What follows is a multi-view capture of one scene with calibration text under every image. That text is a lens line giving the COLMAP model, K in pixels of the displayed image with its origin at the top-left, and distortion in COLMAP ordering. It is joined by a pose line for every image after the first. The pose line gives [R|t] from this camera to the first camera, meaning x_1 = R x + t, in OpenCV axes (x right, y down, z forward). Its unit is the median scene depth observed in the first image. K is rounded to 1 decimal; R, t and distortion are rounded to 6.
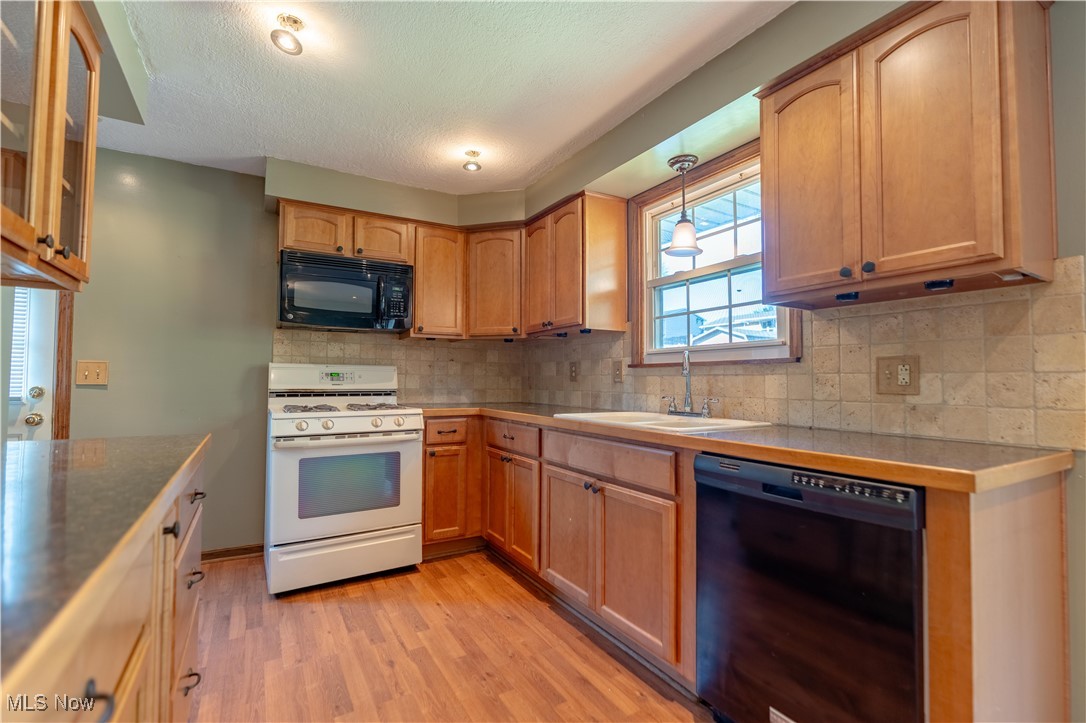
lens RADIAL K [[487.6, 0, 544.8], [0, 487.6, 363.9], [0, 0, 1]] dist [-0.018931, 0.009950]
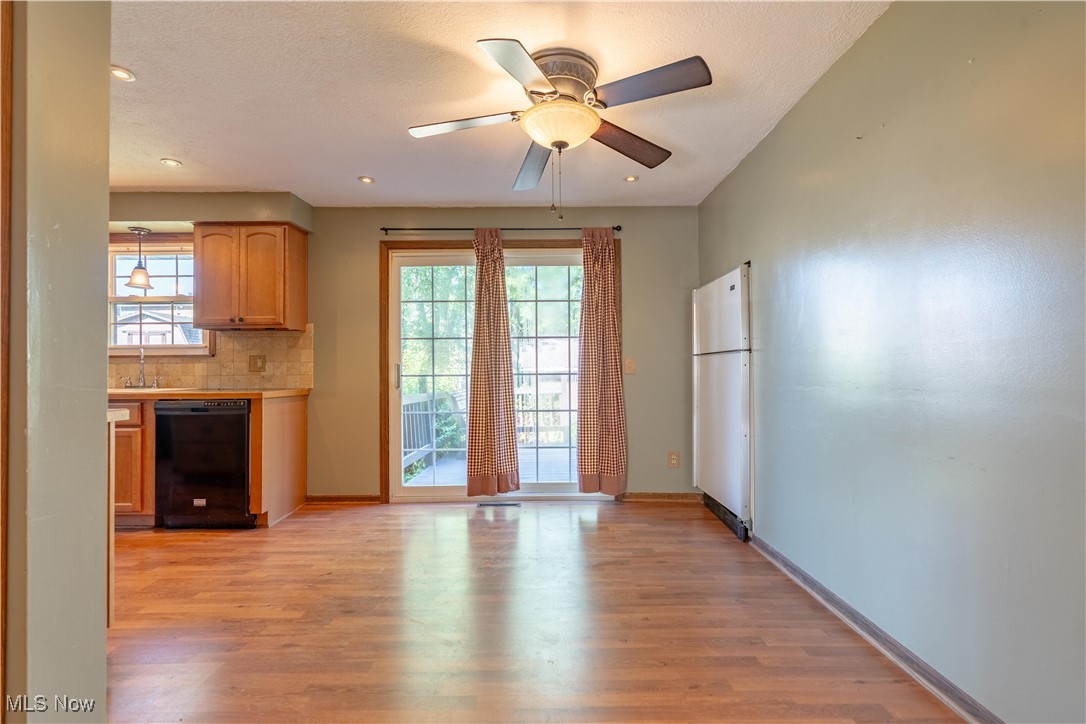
lens RADIAL K [[487.6, 0, 544.8], [0, 487.6, 364.4], [0, 0, 1]] dist [-0.018931, 0.009950]
pose [[0.505047, 0.000680, 0.863092, -0.374820], [-0.021152, 0.999709, 0.011590, -0.017791], [-0.862833, -0.024110, 0.504914, -0.872590]]
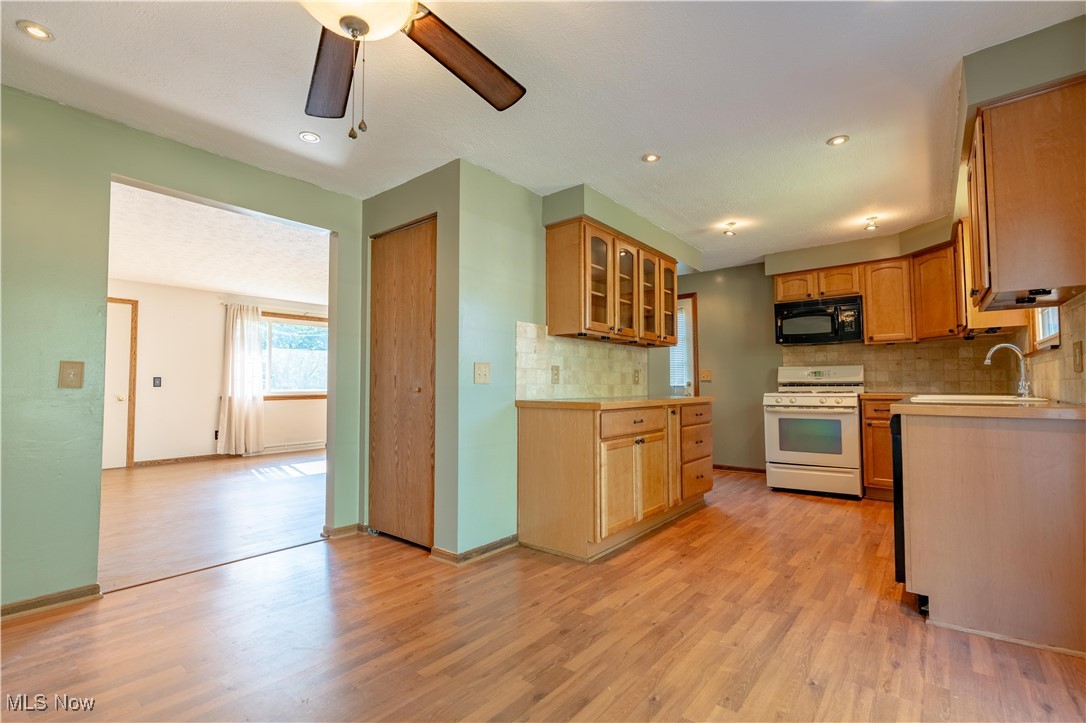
lens RADIAL K [[491.8, 0, 549.0], [0, 491.8, 363.9], [0, 0, 1]] dist [-0.000275, 0.001017]
pose [[0.359749, -0.049046, -0.931759, 0.901560], [0.040425, 0.998499, -0.036951, 0.021559], [0.932173, -0.024374, 0.361191, -0.473769]]
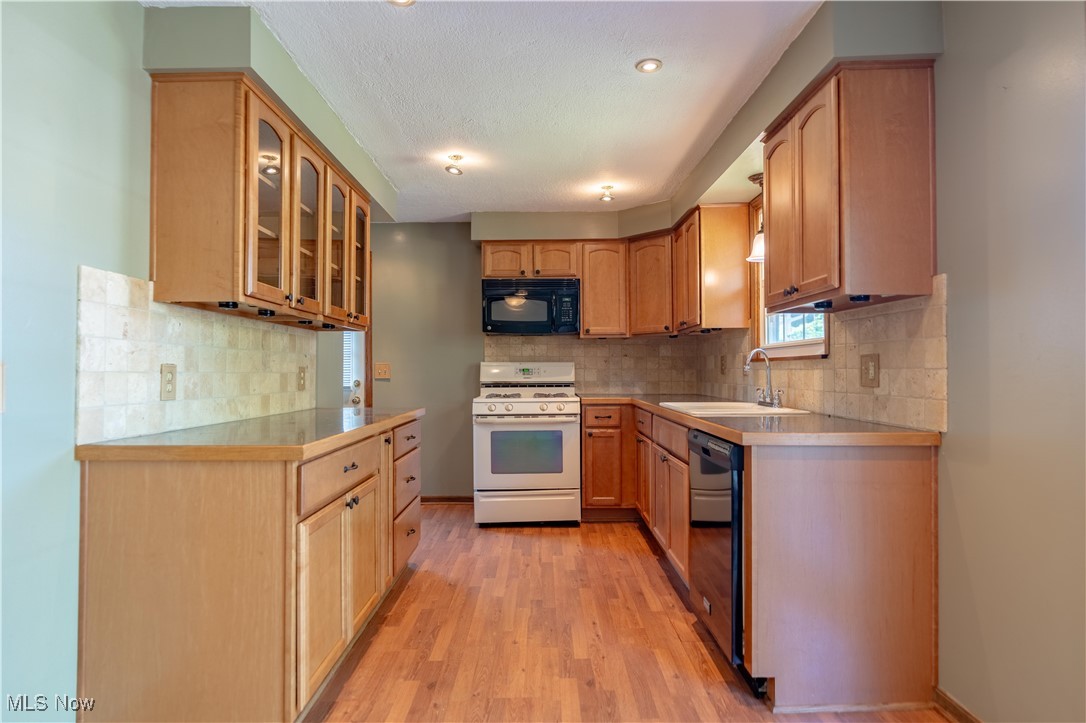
lens RADIAL K [[610.4, 0, 542.1], [0, 610.4, 362.7], [0, 0, 1]] dist [-0.005289, -0.000997]
pose [[0.860669, -0.014981, -0.508944, 0.501836], [0.026348, 0.999538, 0.015134, -0.024233], [0.508483, -0.026435, 0.860666, -0.422722]]
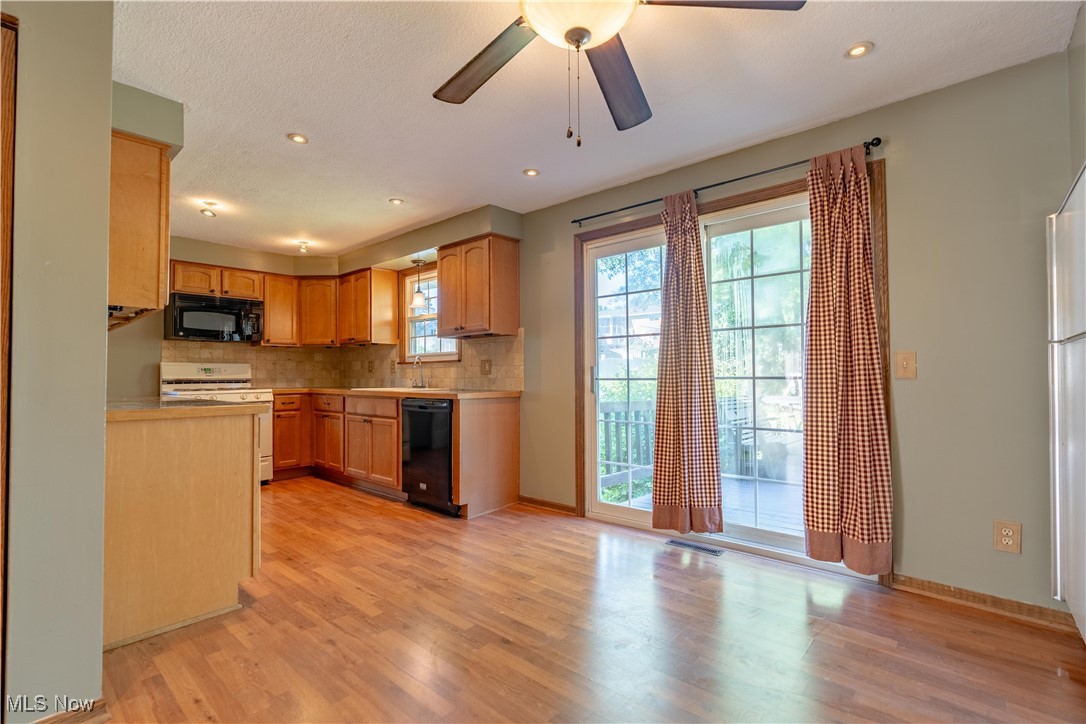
lens RADIAL K [[487.6, 0, 544.8], [0, 487.6, 364.4], [0, 0, 1]] dist [-0.018931, 0.009950]
pose [[0.950171, -0.004995, 0.311688, 0.136326], [0.001667, 0.999939, 0.010944, -0.011631], [-0.311724, -0.009879, 0.950121, -0.983919]]
